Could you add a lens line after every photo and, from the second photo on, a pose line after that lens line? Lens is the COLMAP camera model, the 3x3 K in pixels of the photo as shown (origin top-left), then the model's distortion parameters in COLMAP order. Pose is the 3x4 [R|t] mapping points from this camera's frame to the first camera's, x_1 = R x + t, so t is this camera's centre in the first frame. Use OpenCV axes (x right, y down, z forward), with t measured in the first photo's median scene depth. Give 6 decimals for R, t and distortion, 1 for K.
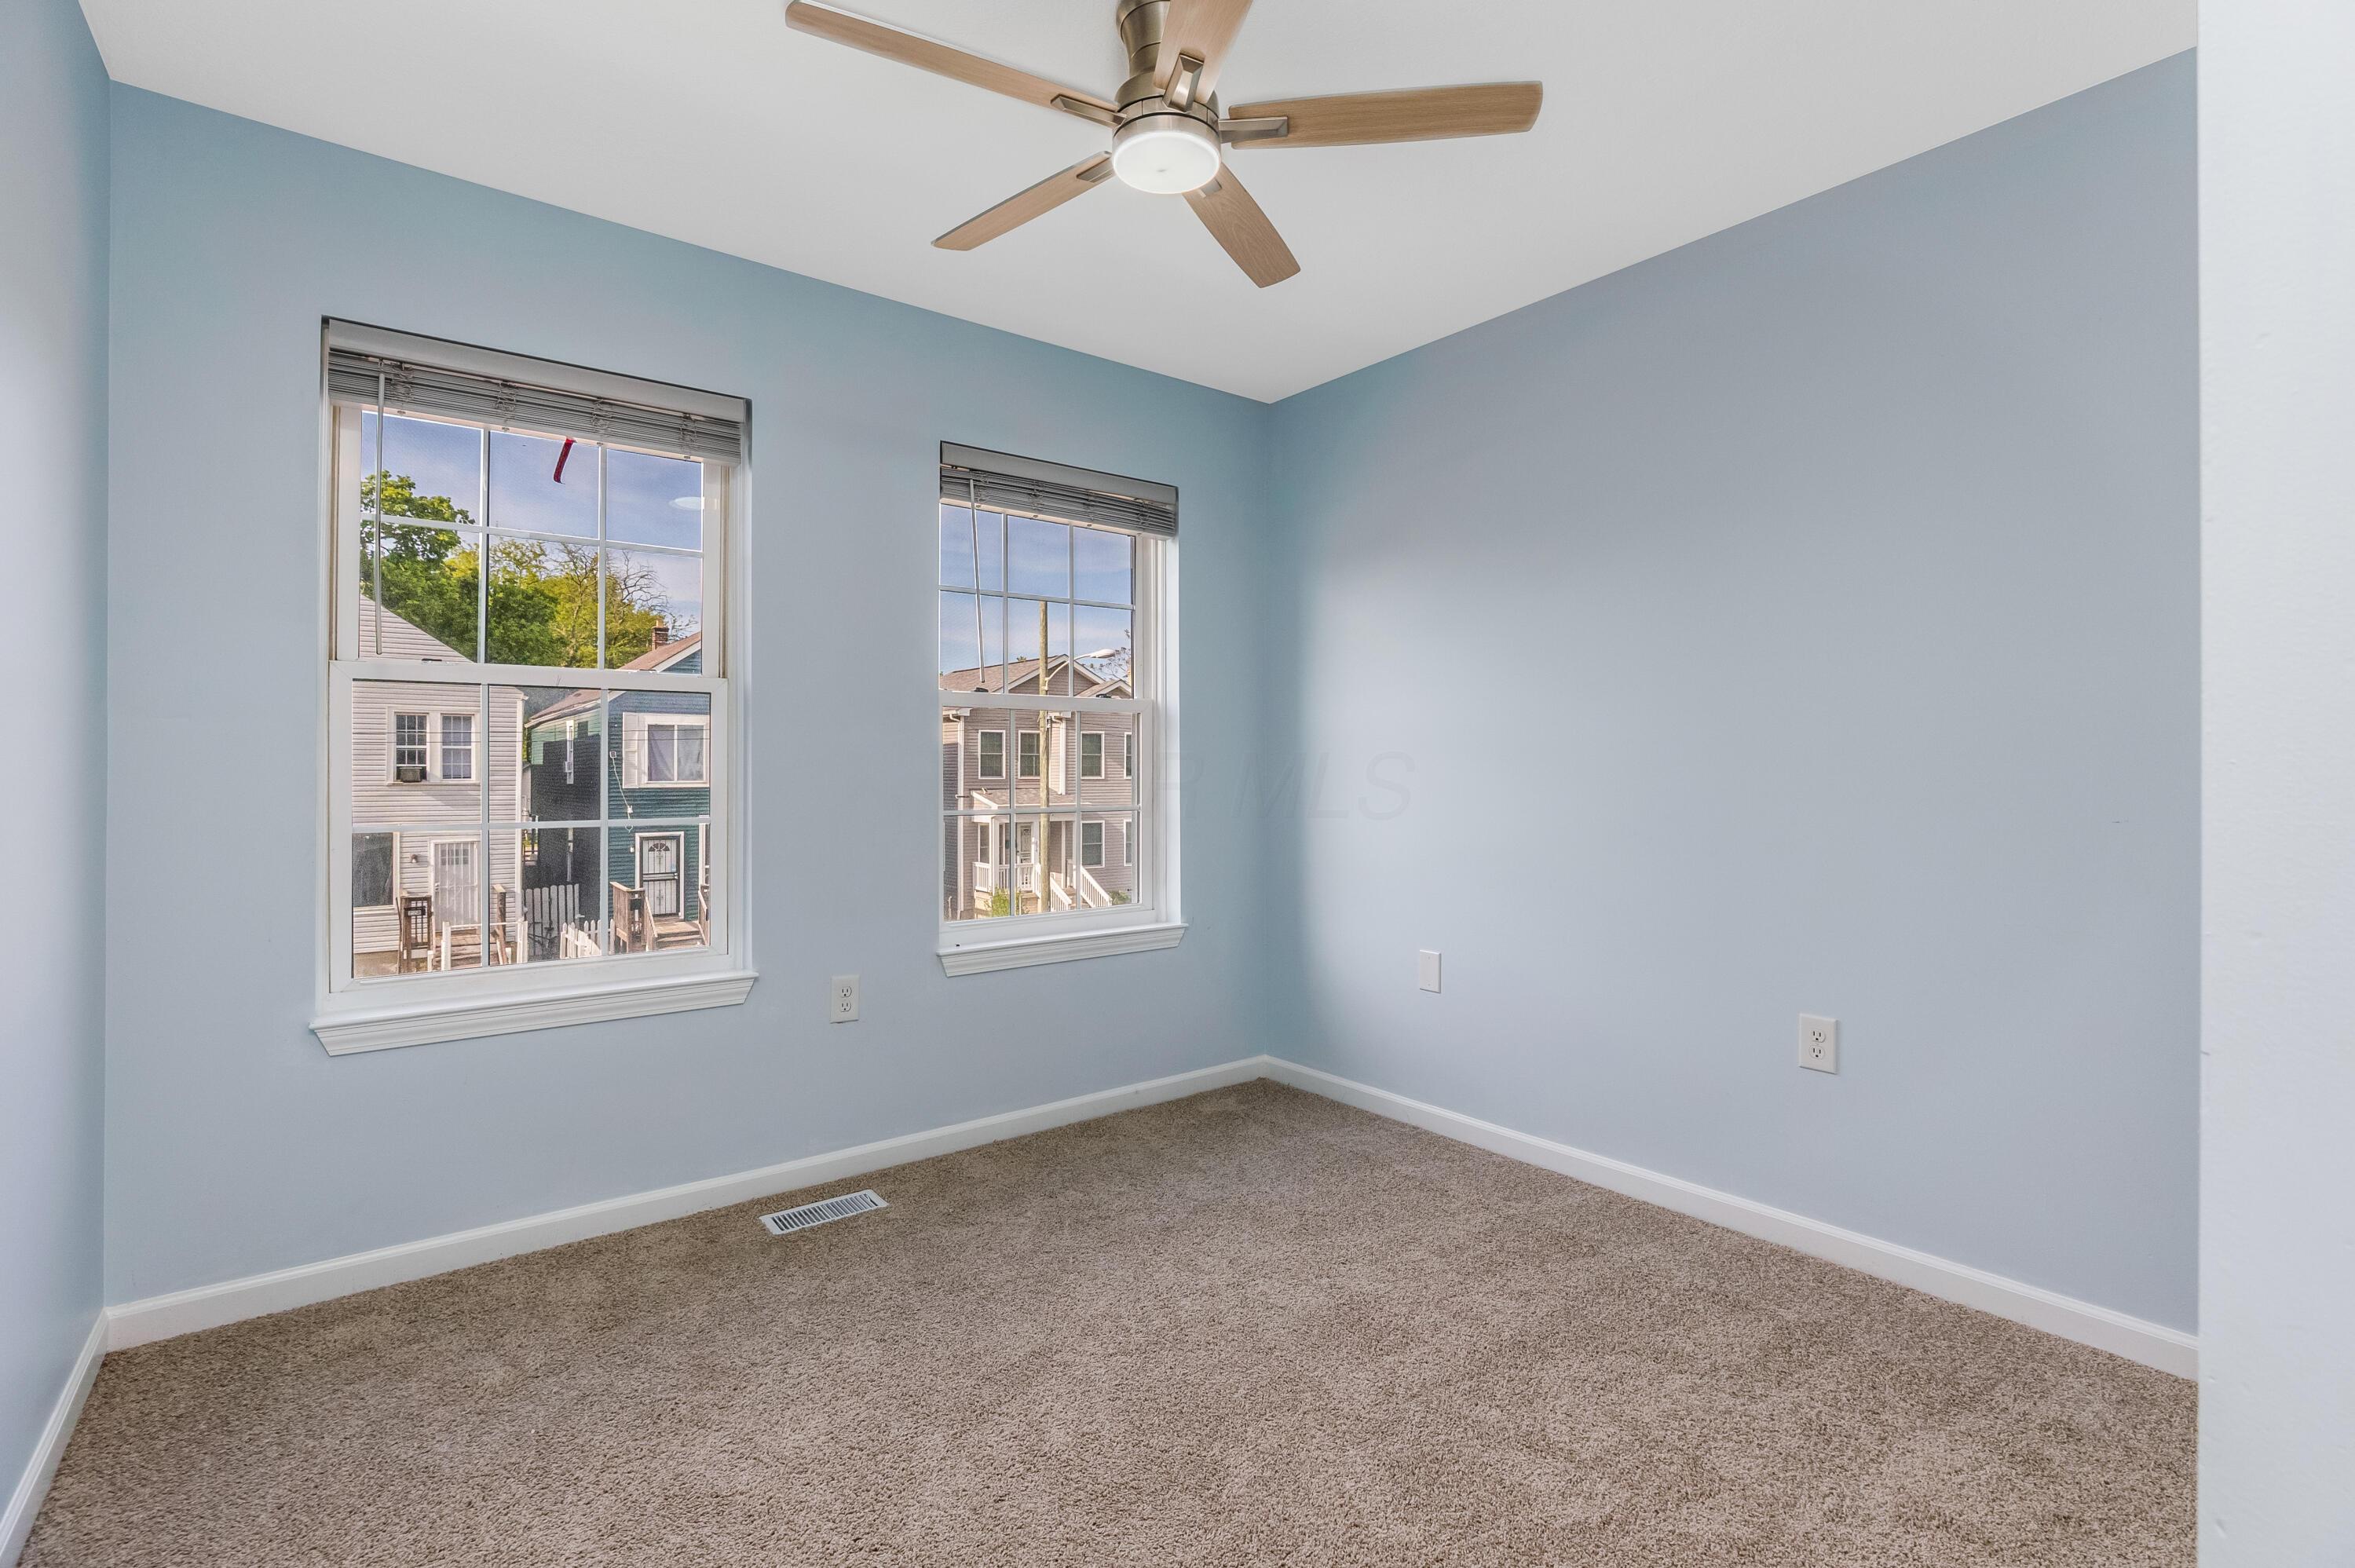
lens RADIAL K [[1060.2, 0, 1171.0], [0, 1060.2, 761.7], [0, 0, 1]] dist [-0.032123, 0.009463]
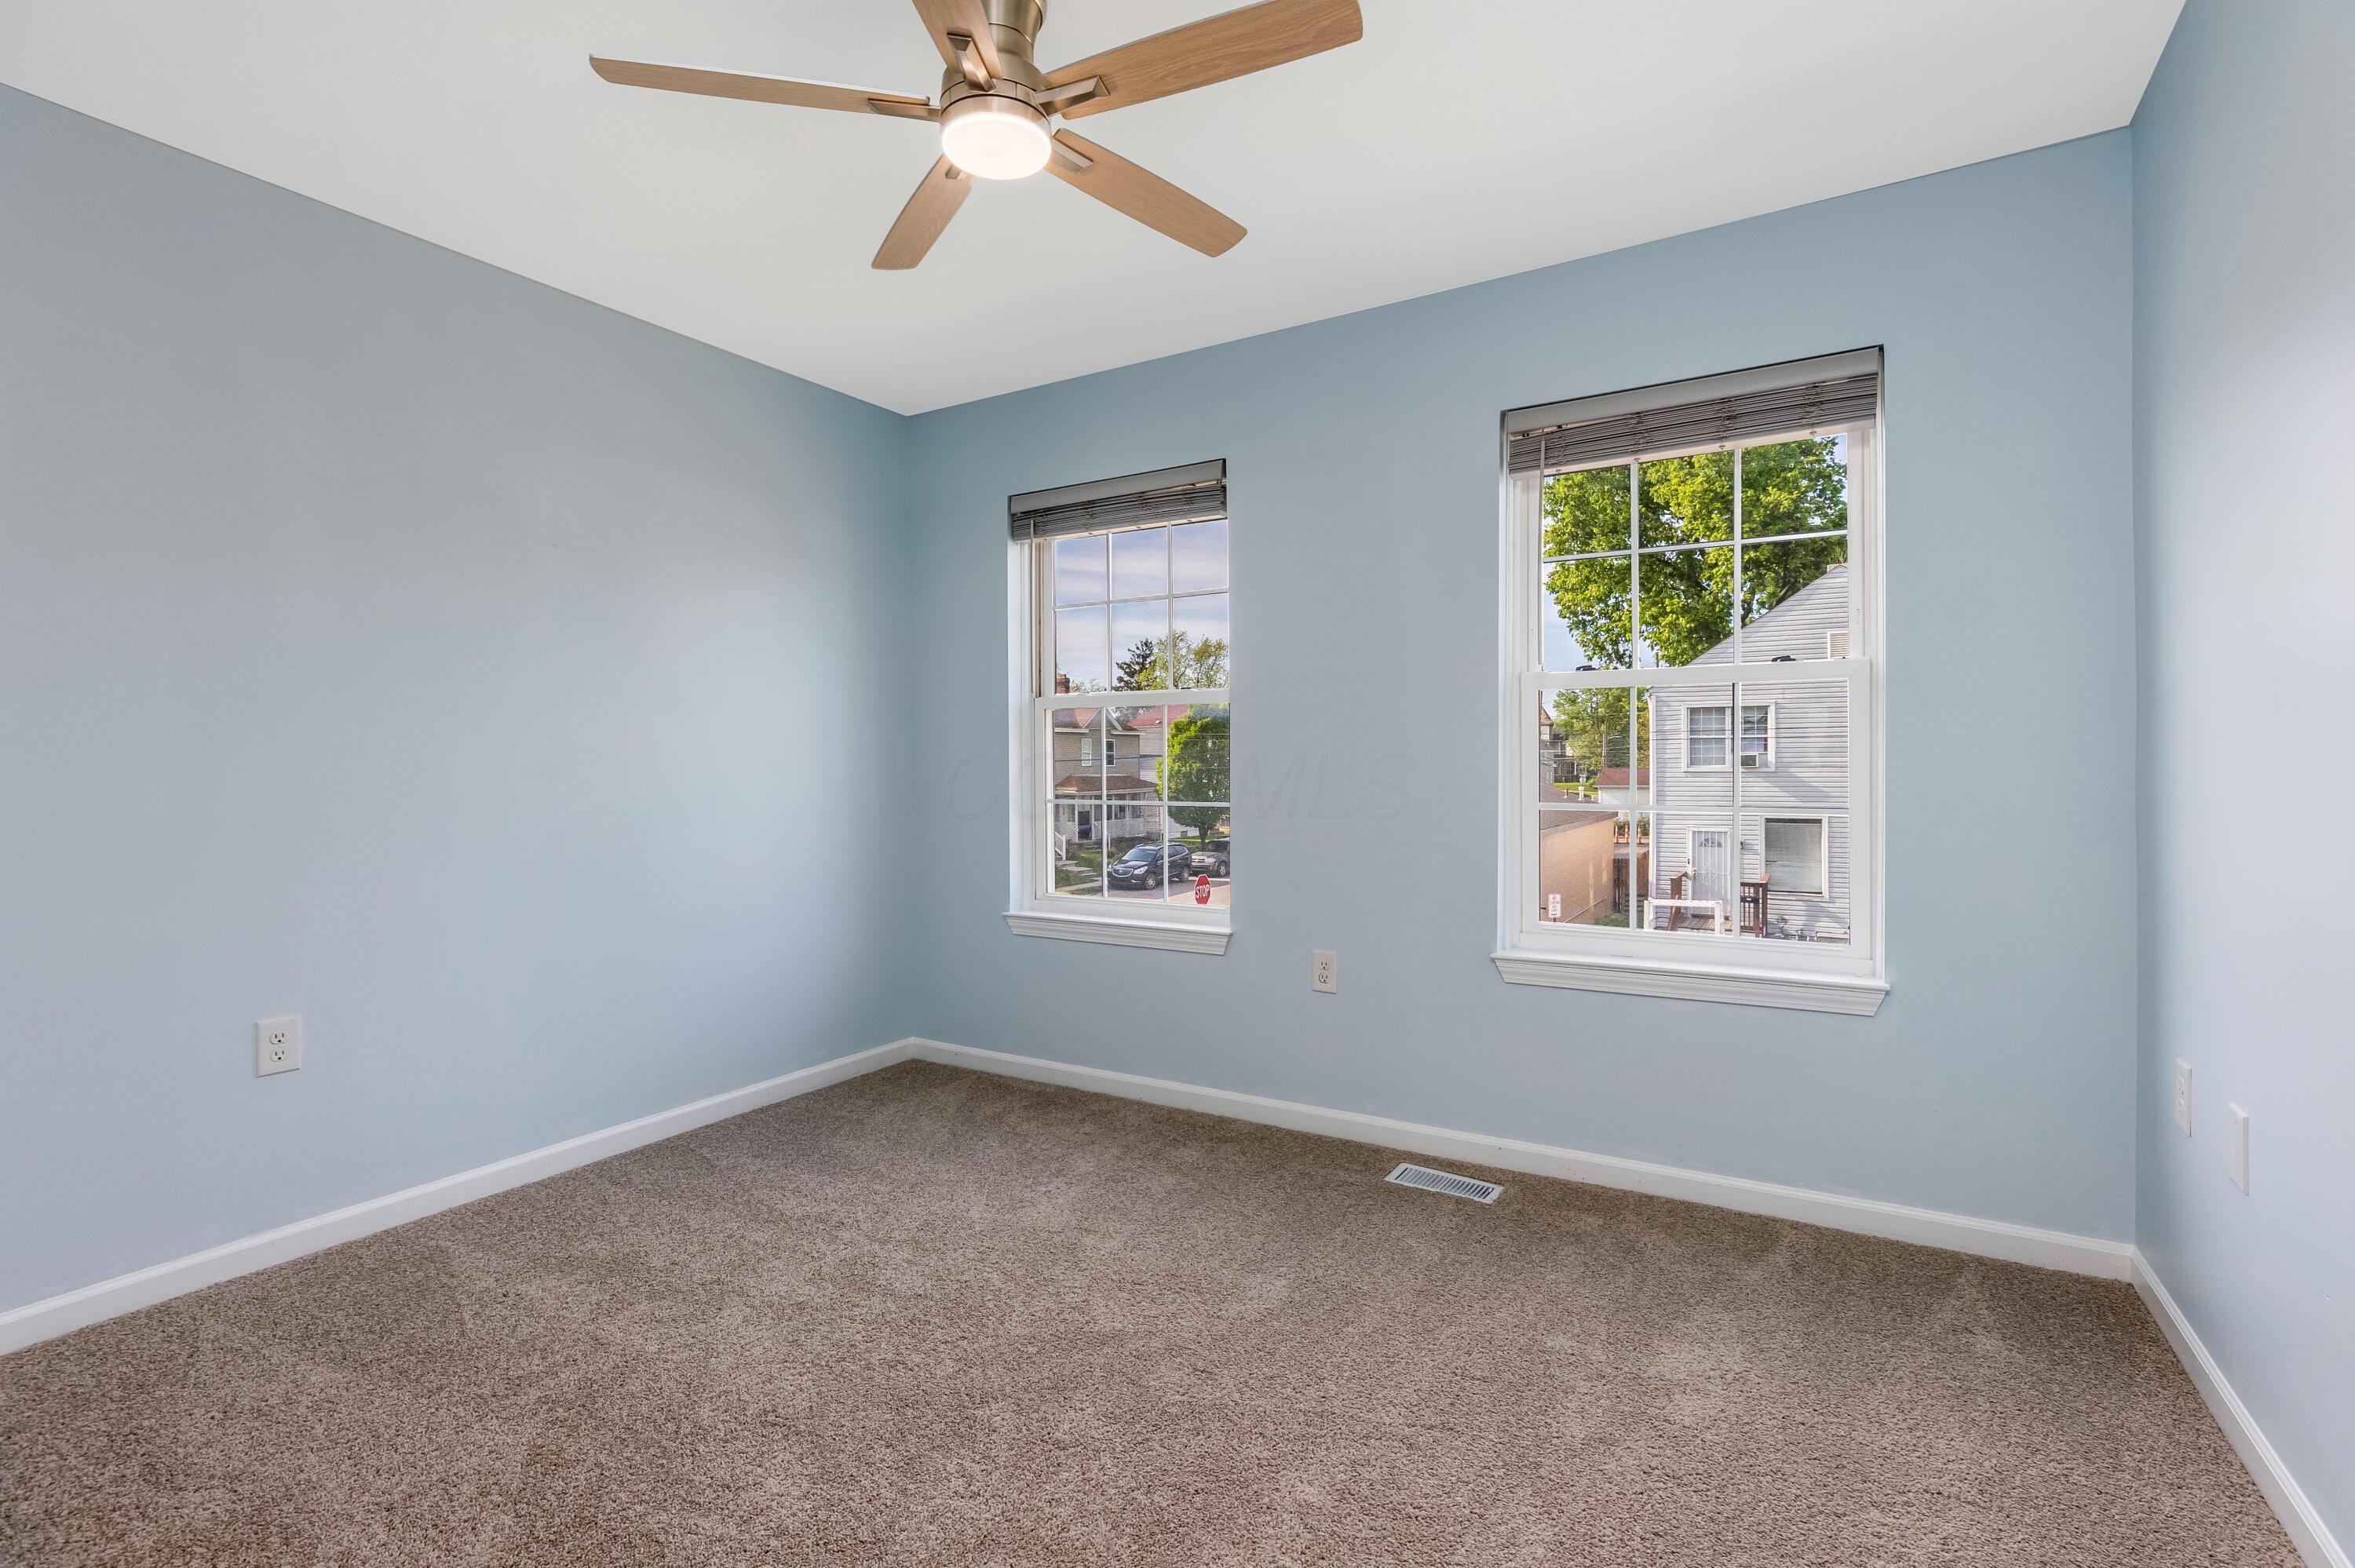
lens RADIAL K [[1031.2, 0, 1228.5], [0, 1031.2, 756.0], [0, 0, 1]] dist [-0.011450, 0.008283]
pose [[0.391088, -0.008145, -0.920317, 0.584155], [0.013984, 0.999898, -0.002907, 0.002190], [0.920247, -0.011733, 0.391162, 0.450813]]
